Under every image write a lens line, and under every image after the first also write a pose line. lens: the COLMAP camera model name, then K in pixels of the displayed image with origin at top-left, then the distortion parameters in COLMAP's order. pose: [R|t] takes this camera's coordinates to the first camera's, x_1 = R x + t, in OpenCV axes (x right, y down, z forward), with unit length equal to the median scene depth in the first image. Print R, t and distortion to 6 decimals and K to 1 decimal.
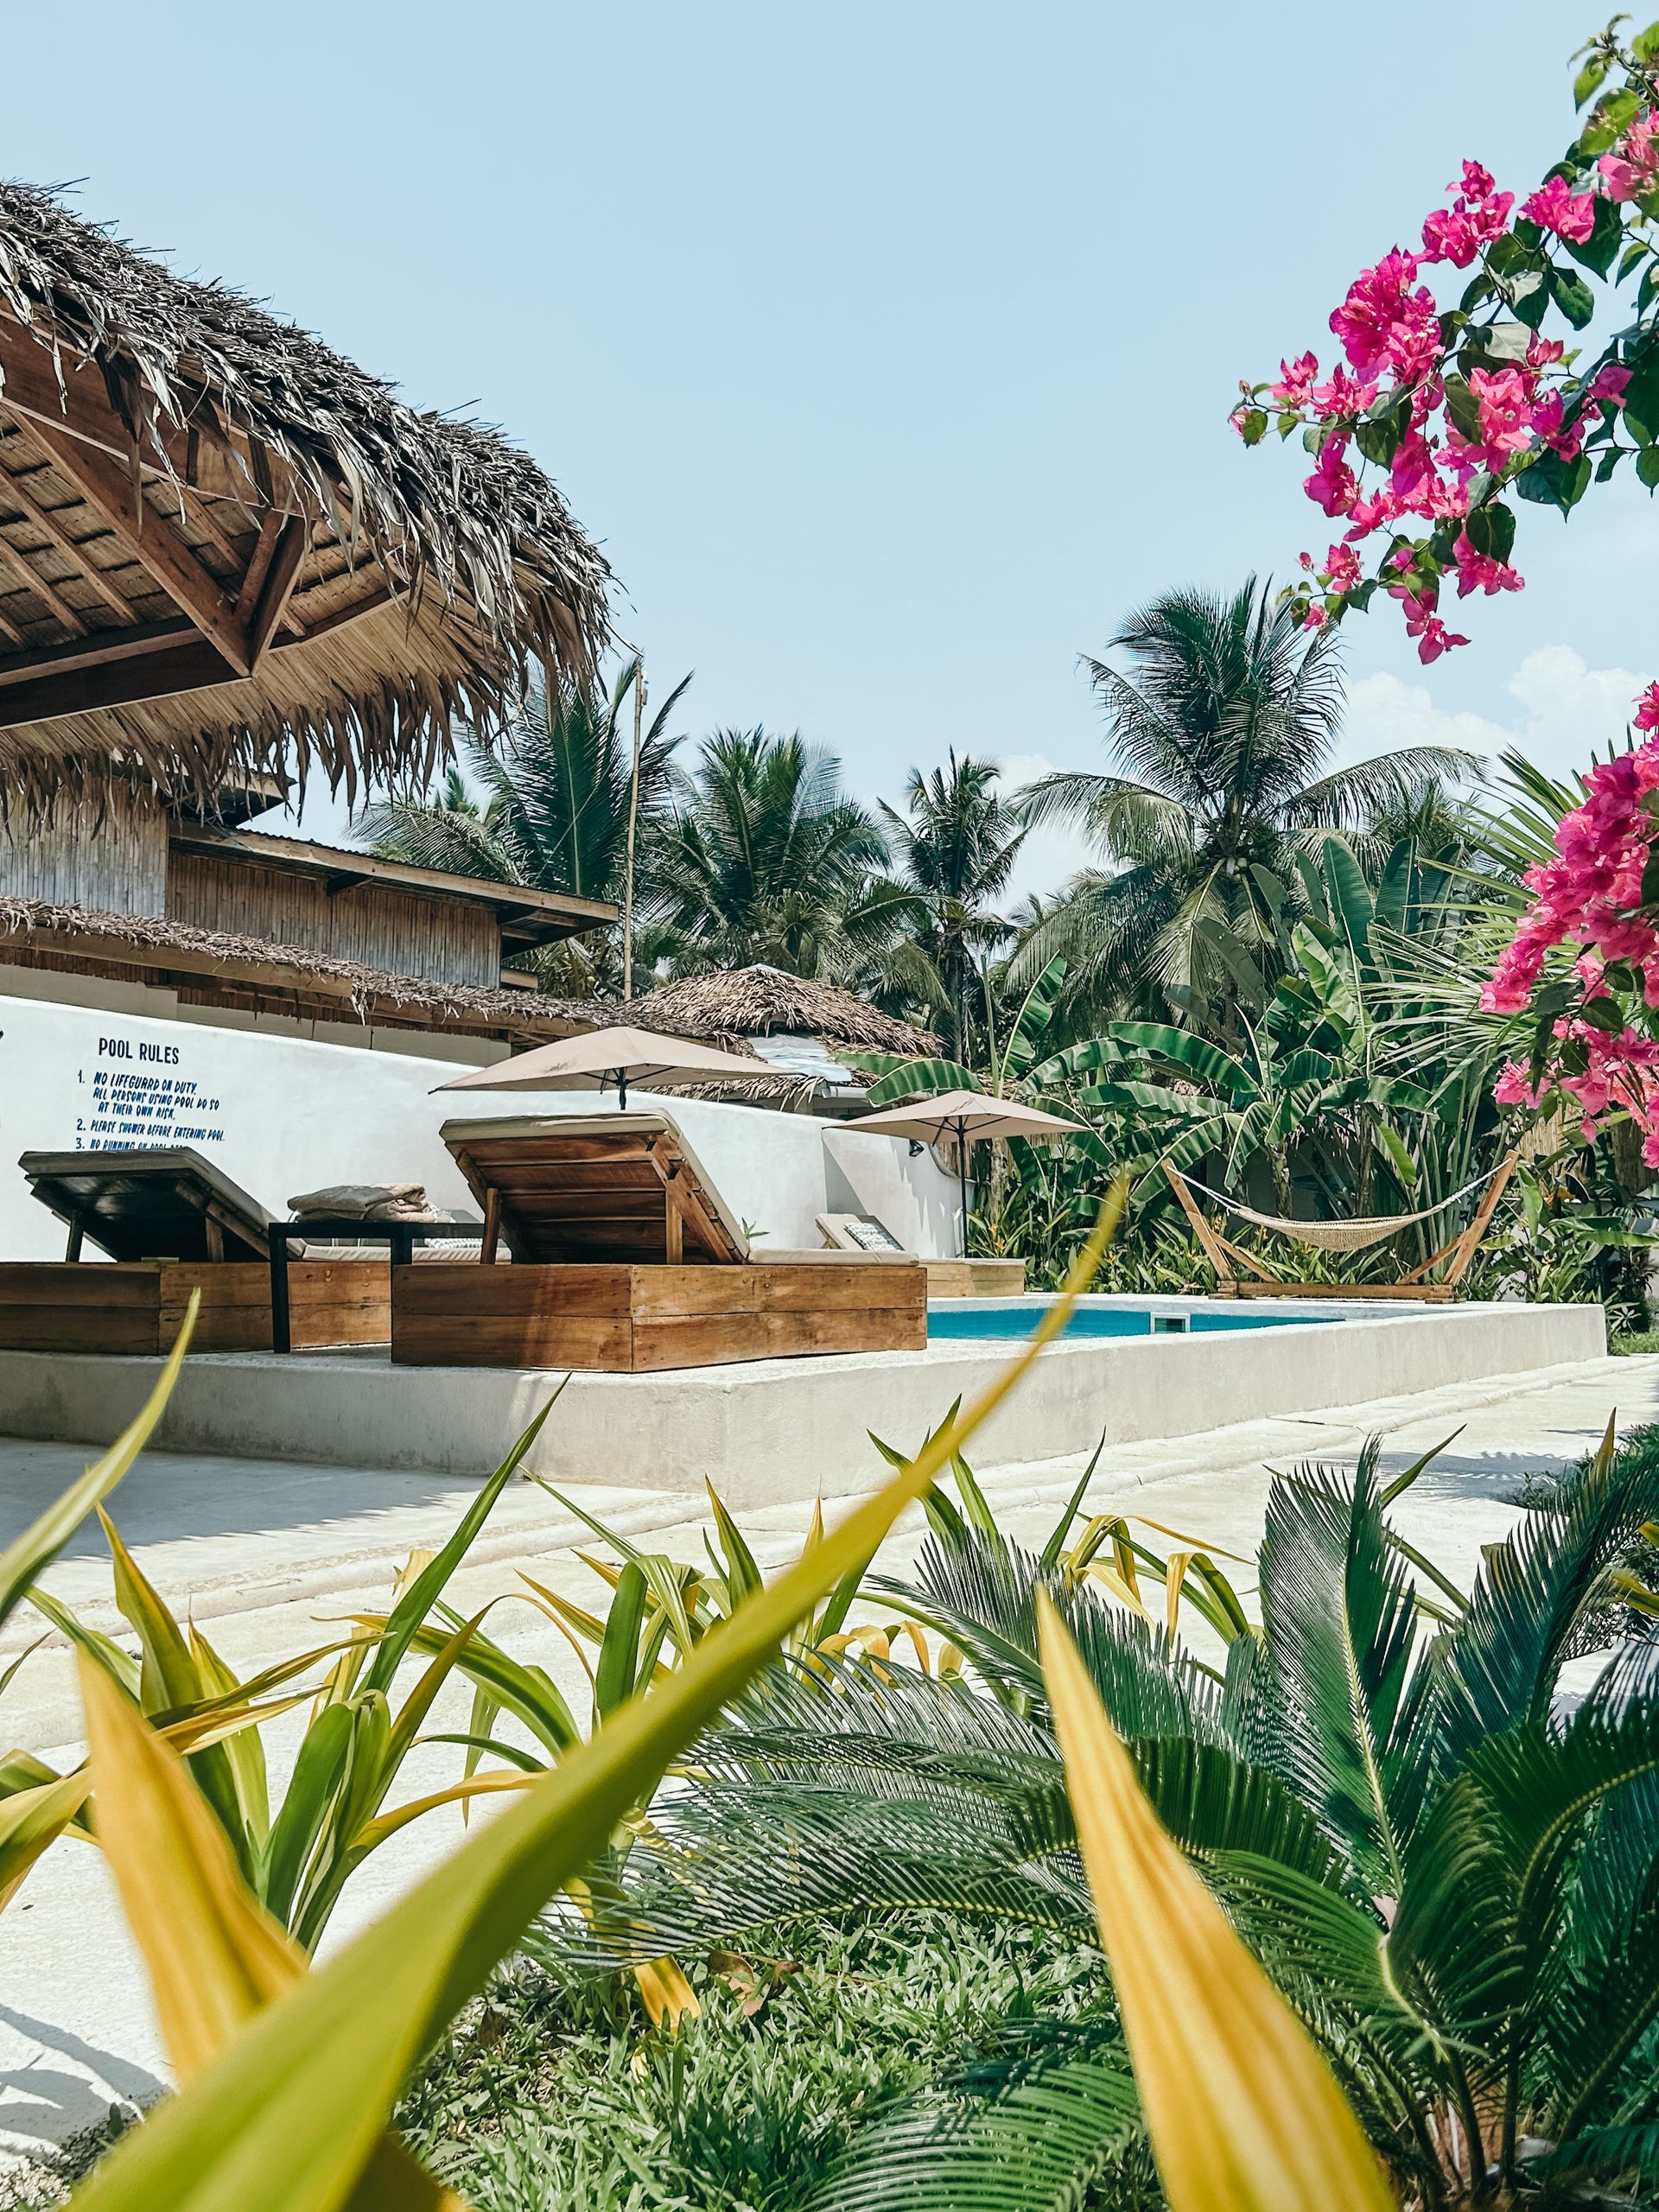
lens RADIAL K [[1822.0, 0, 801.8], [0, 1822.0, 1078.4], [0, 0, 1]] dist [0.141839, -0.274270]
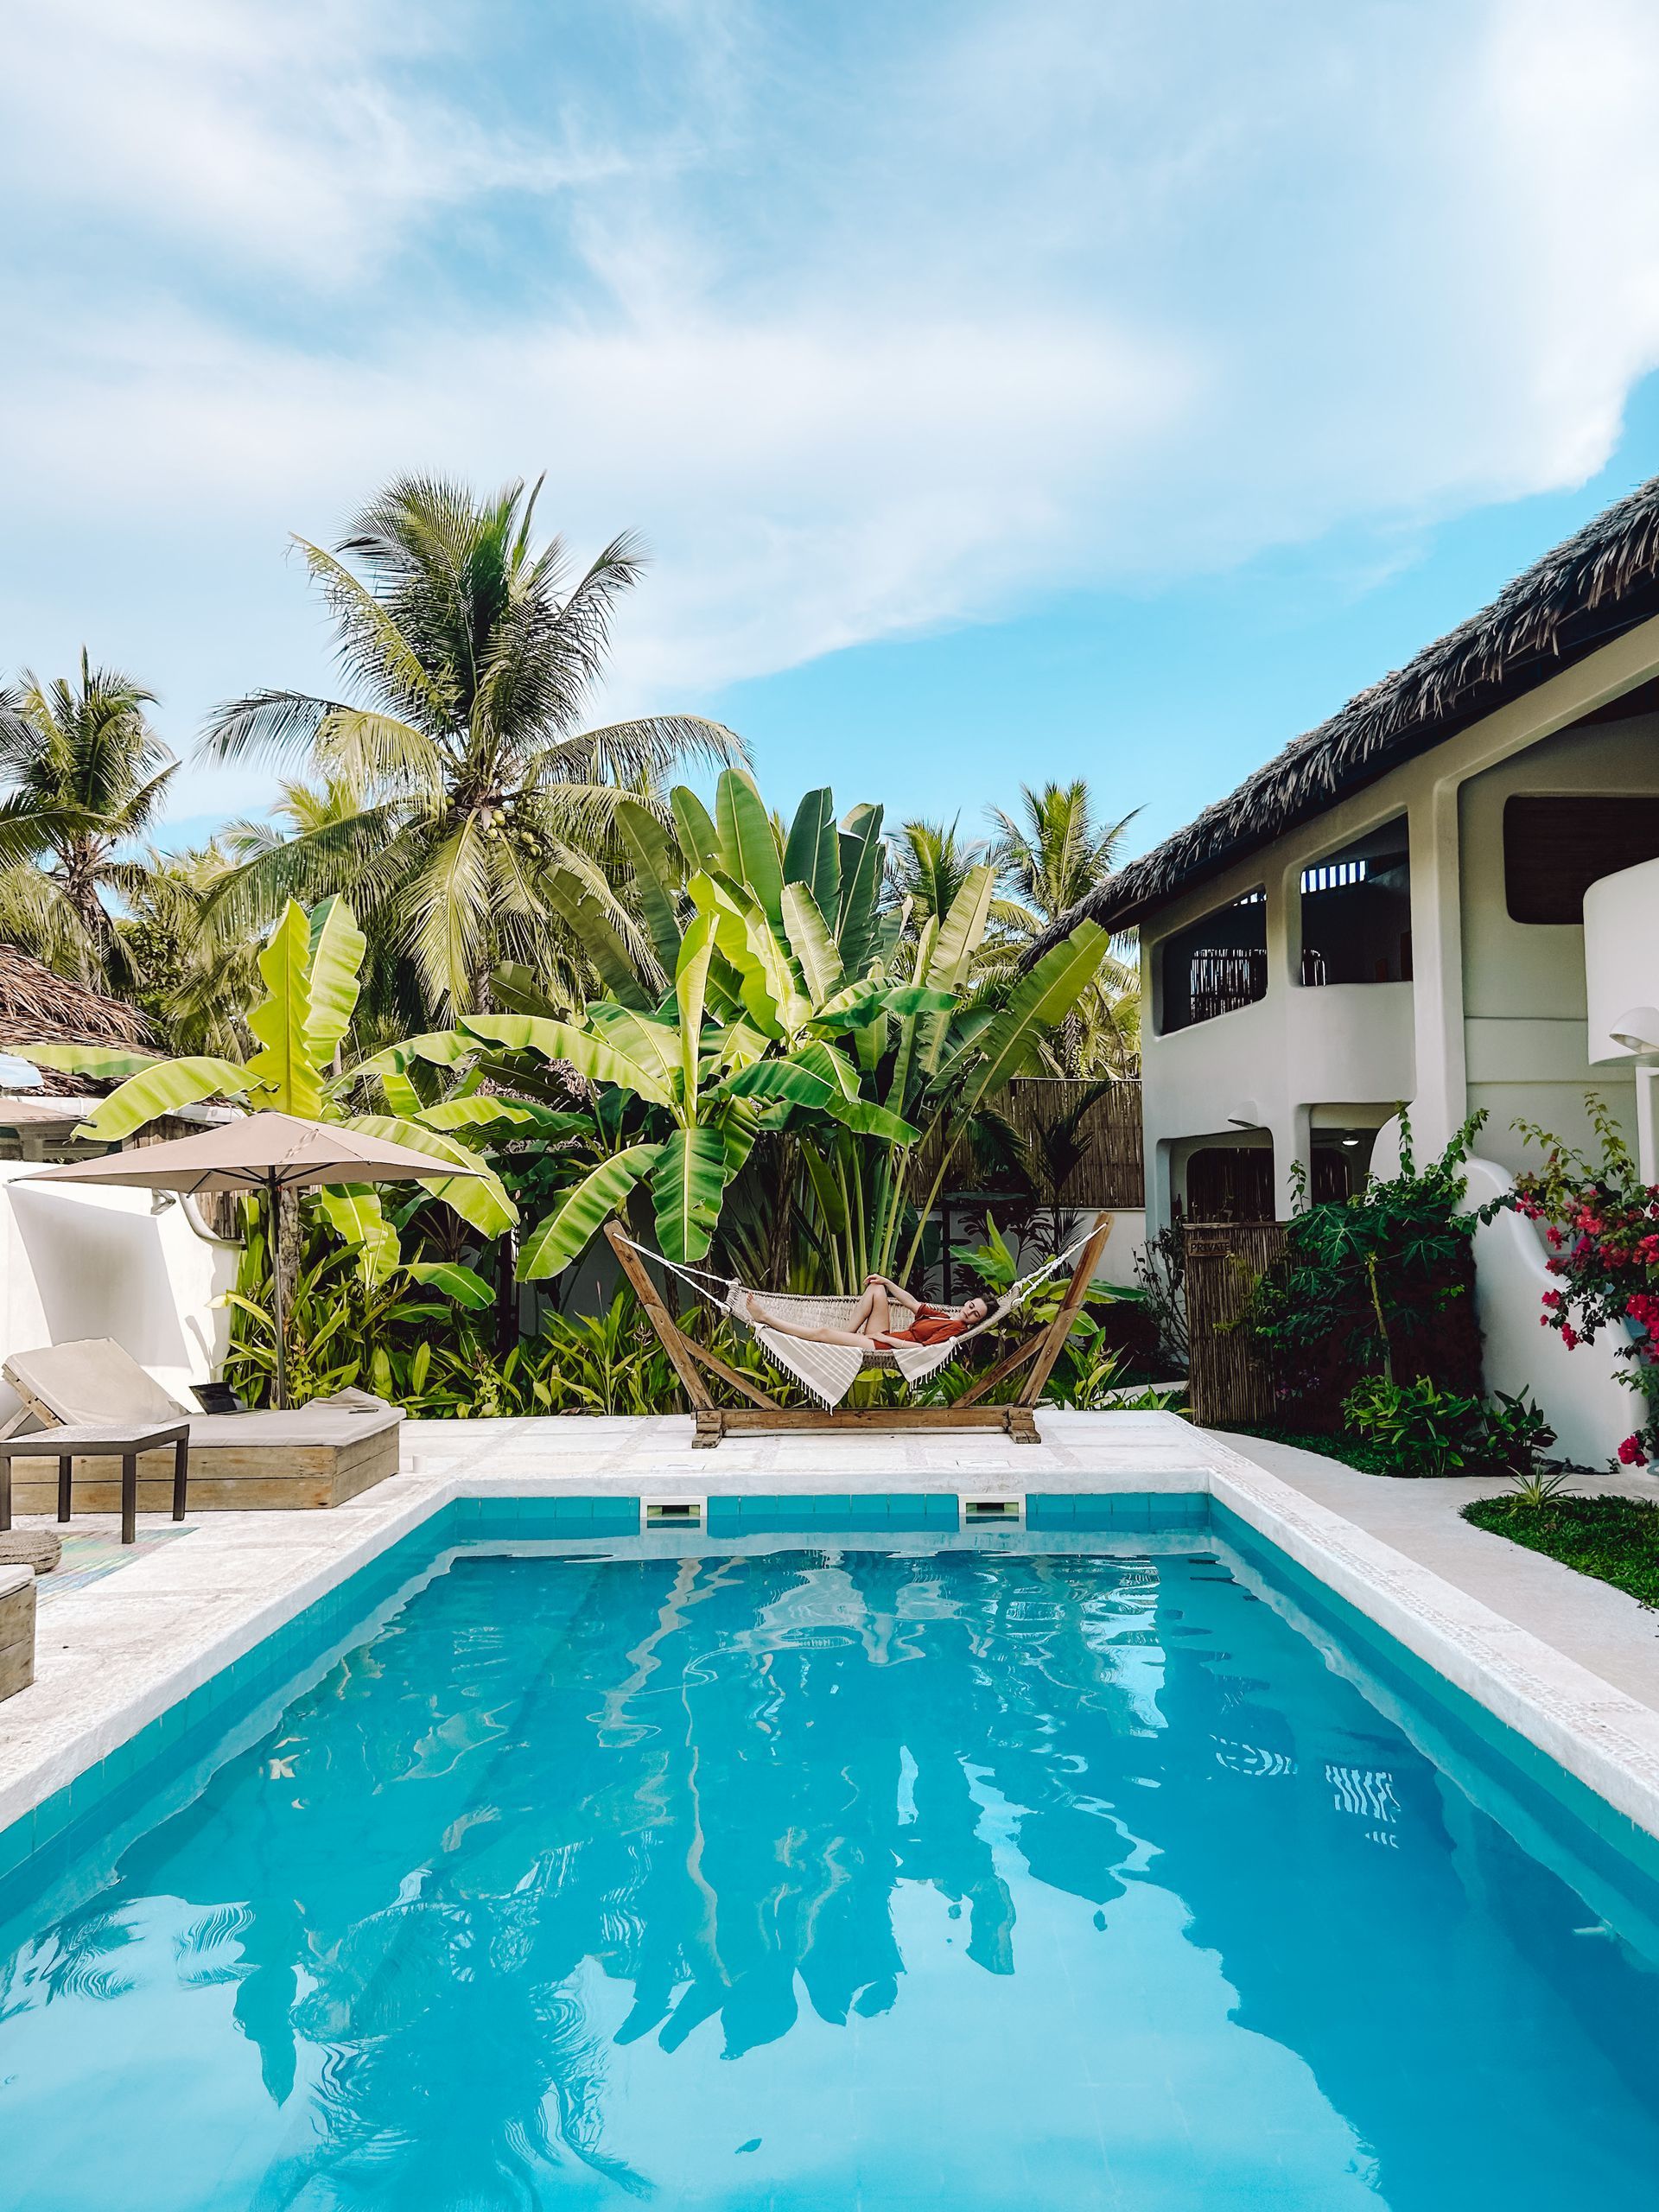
lens RADIAL K [[1822.0, 0, 801.8], [0, 1822.0, 1078.4], [0, 0, 1]] dist [0.141839, -0.274270]
pose [[0.887450, 0.025012, 0.460225, -0.026500], [-0.031070, 0.999502, 0.005592, -0.010134], [-0.459856, -0.019261, 0.887785, 0.272865]]
